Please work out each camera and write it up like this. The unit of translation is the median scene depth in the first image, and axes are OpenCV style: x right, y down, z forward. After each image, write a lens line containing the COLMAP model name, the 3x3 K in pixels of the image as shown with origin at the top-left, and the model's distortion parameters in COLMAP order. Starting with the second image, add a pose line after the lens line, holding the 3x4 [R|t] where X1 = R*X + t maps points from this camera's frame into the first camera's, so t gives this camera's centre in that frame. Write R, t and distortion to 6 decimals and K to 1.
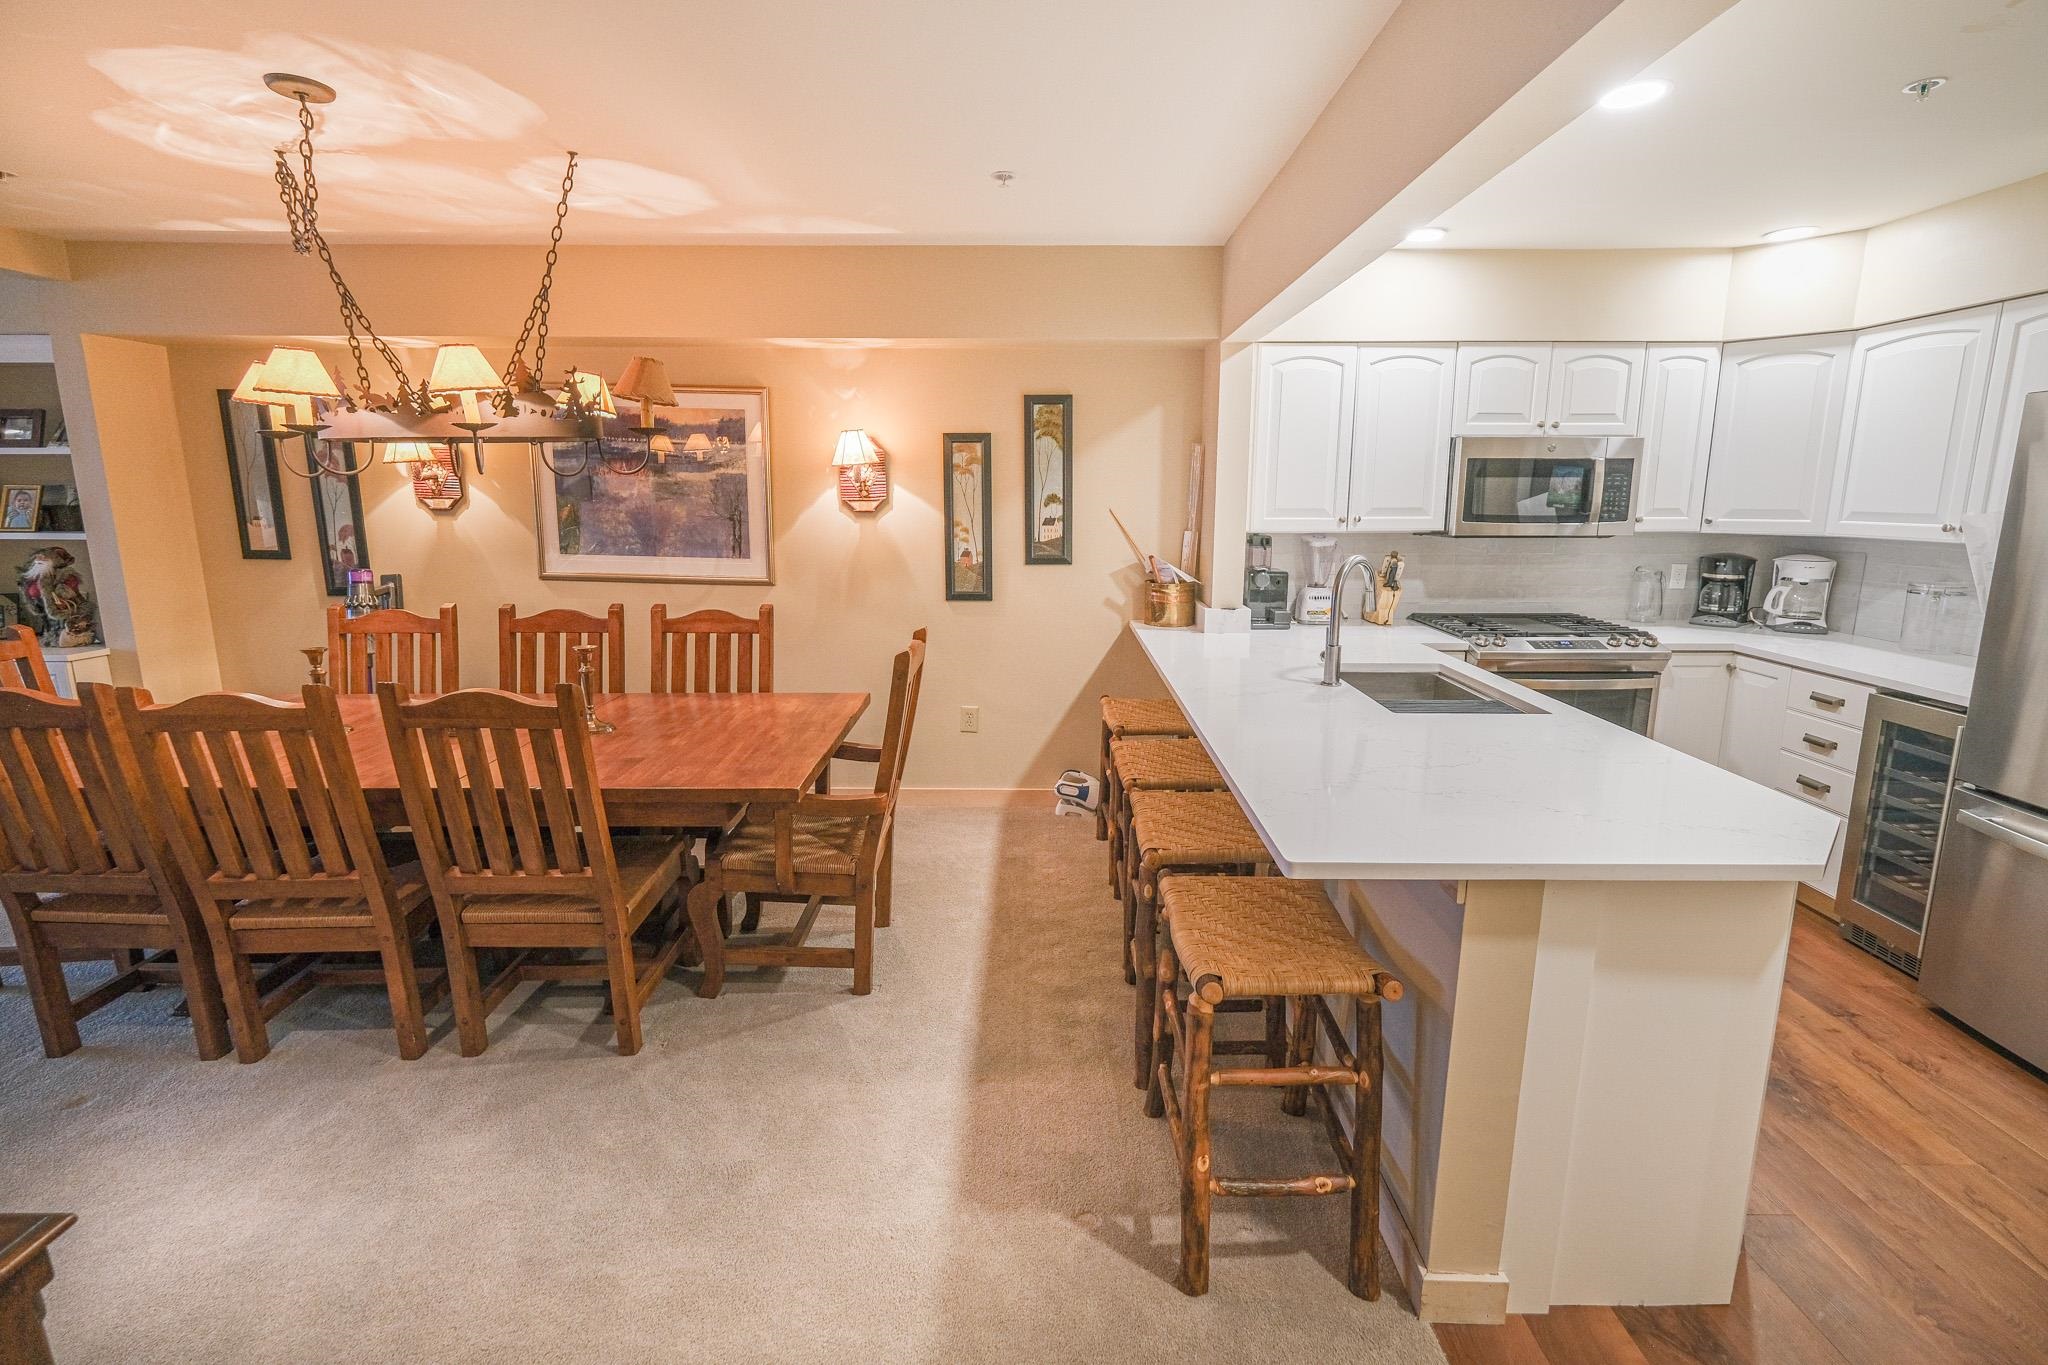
lens RADIAL K [[895.8, 0, 1042.6], [0, 895.8, 651.0], [0, 0, 1]] dist [-0.001569, 0.000284]
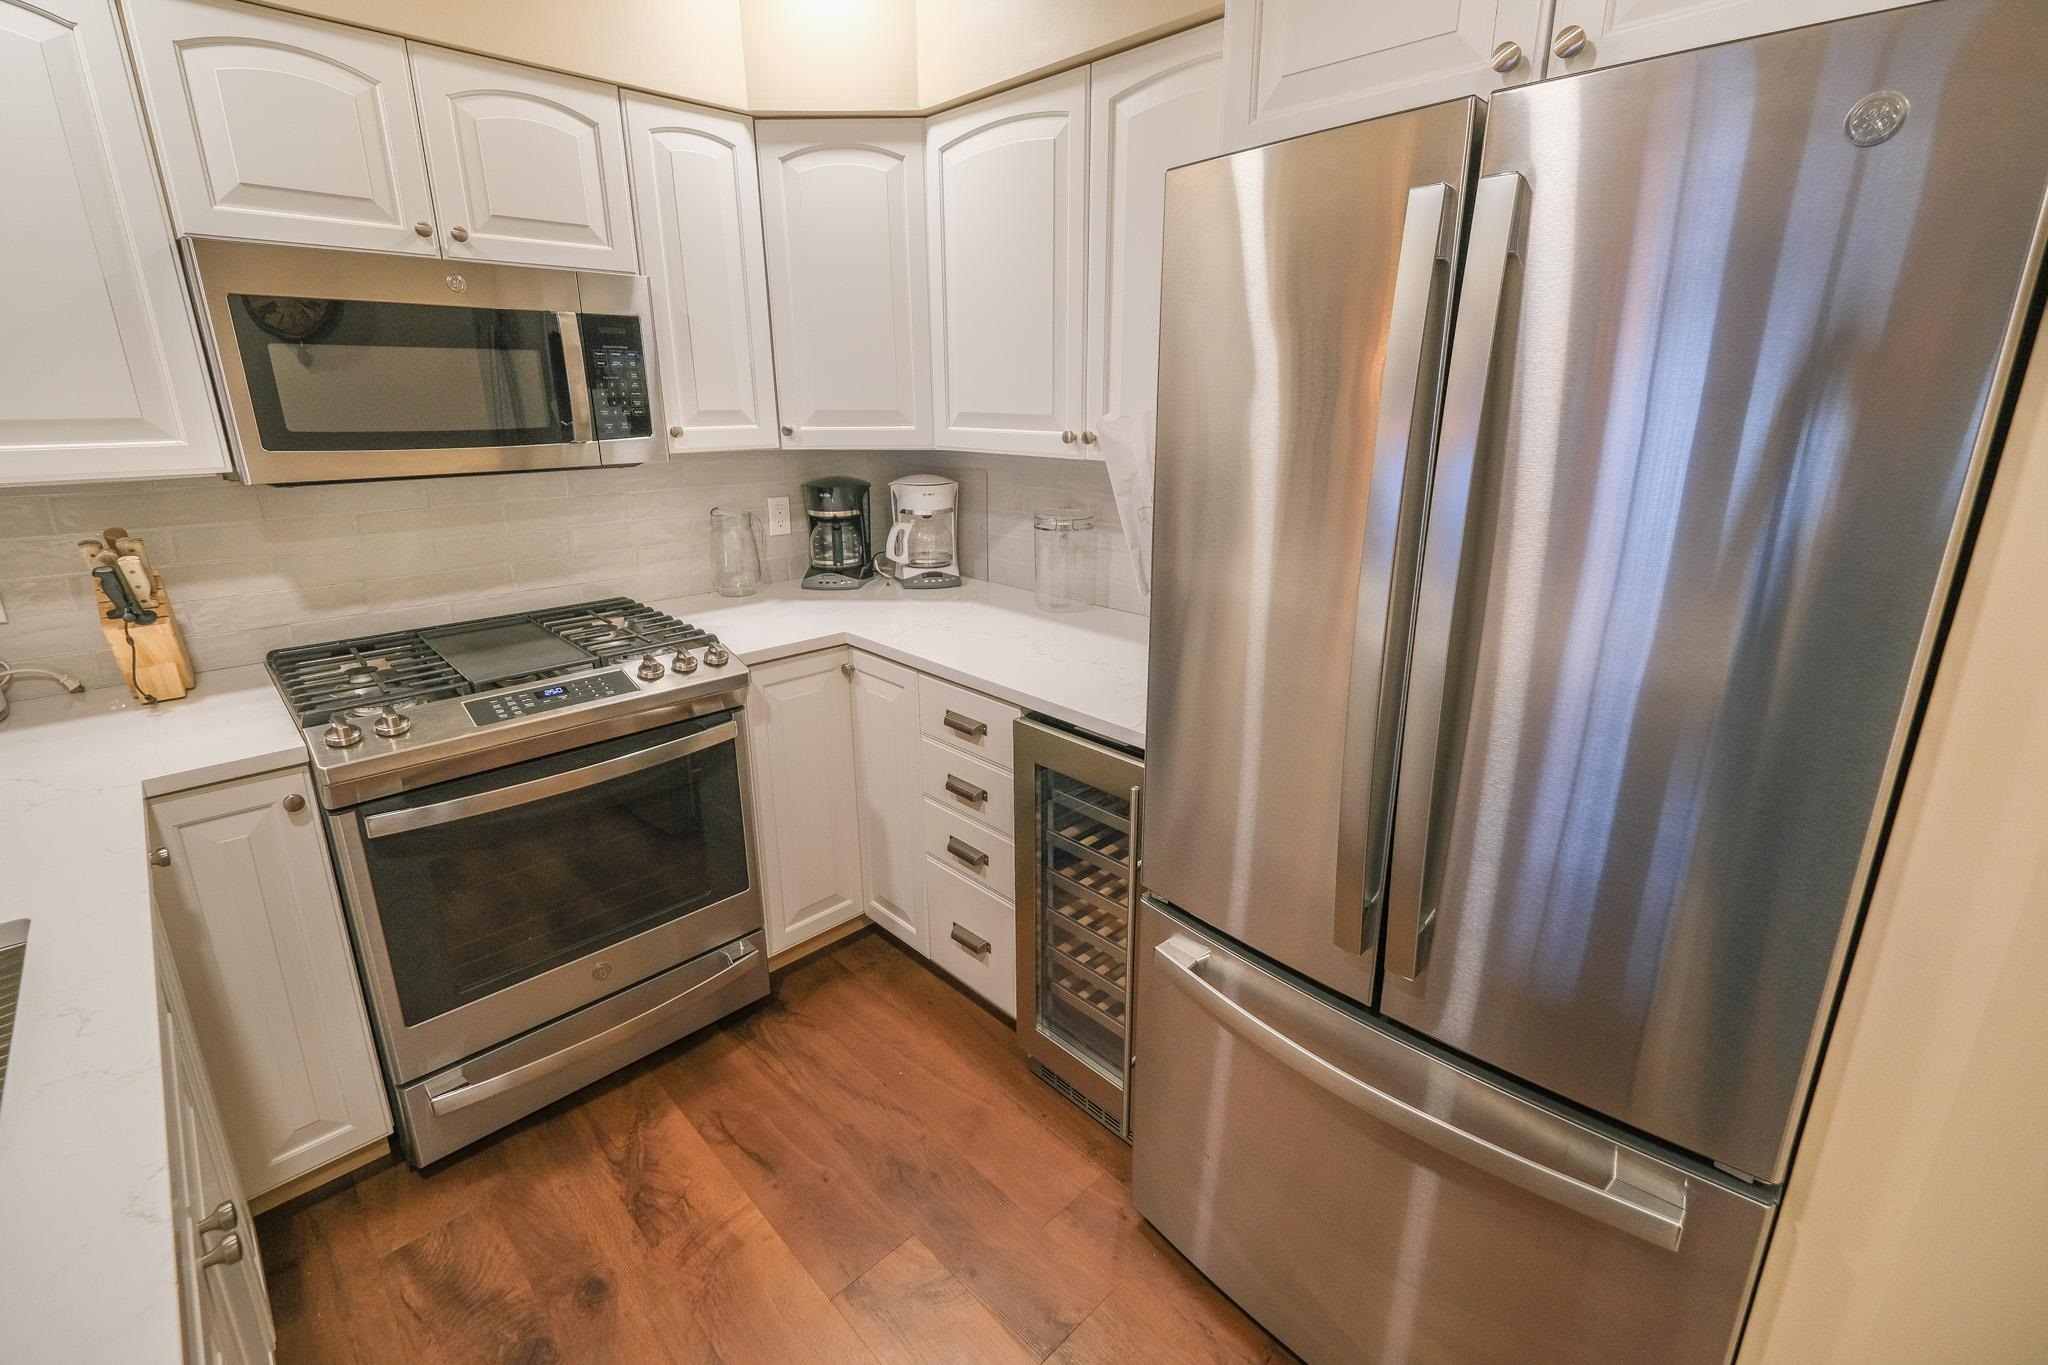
lens RADIAL K [[892.6, 0, 1036.5], [0, 892.6, 651.8], [0, 0, 1]] dist [-0.005264, 0.000600]
pose [[0.709715, -0.196674, 0.676479, 0.418282], [0.124044, 0.980125, 0.154815, -0.069648], [-0.693482, -0.025961, 0.720006, 0.433871]]
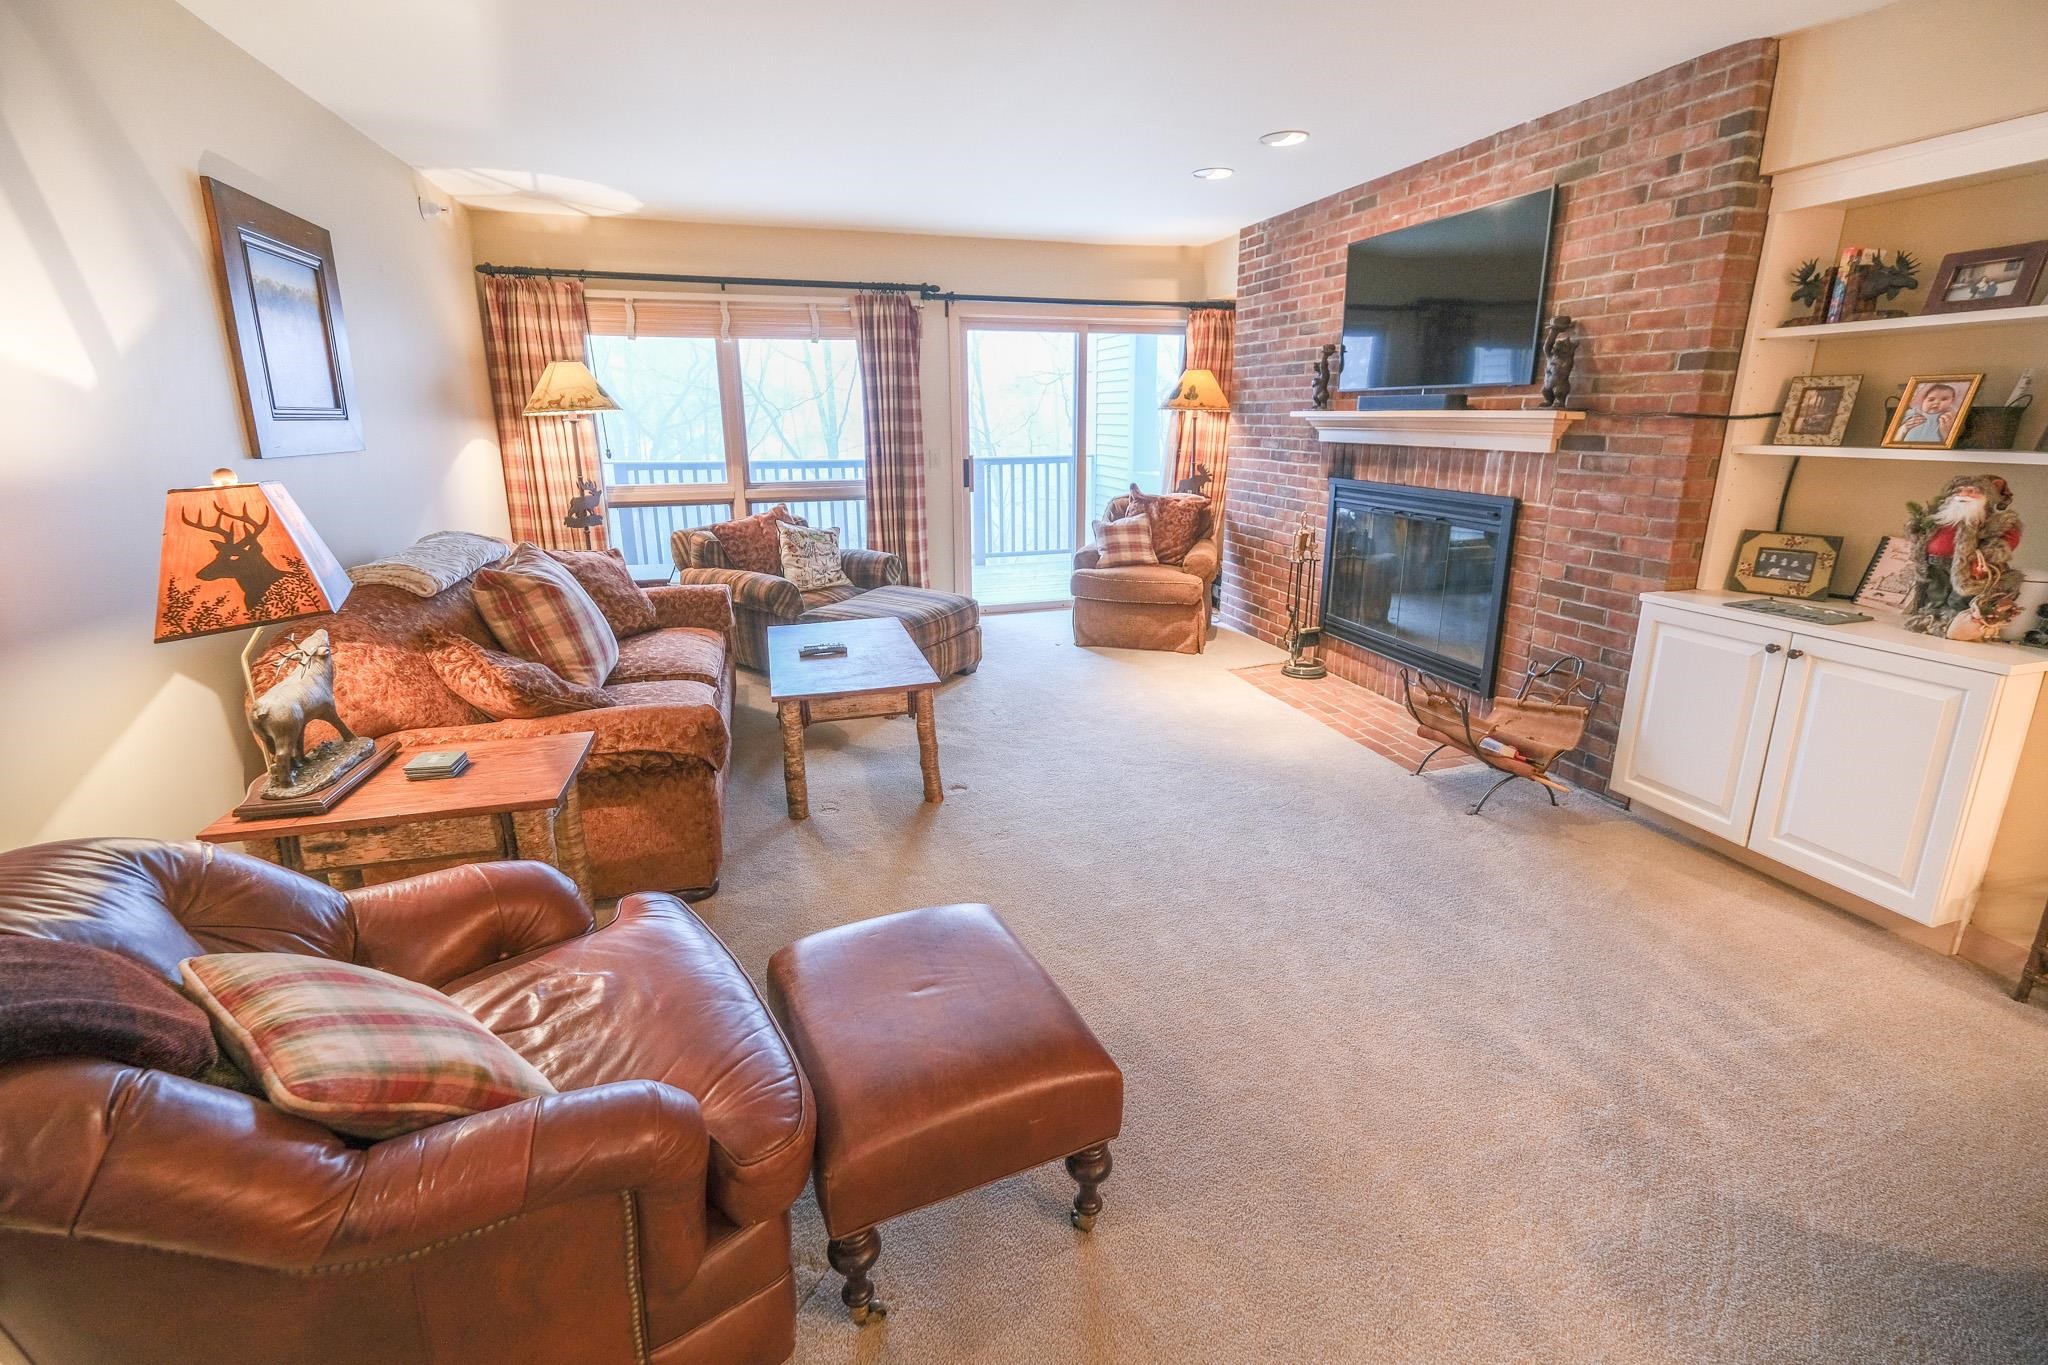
lens RADIAL K [[886.8, 0, 1028.5], [0, 886.8, 641.7], [0, 0, 1]] dist [-0.002295, 0.000419]
pose [[0.290974, 0.235039, -0.927411, -0.722509], [-0.164399, 0.967219, 0.193548, -0.015671], [0.942500, 0.096148, 0.320076, 0.205371]]
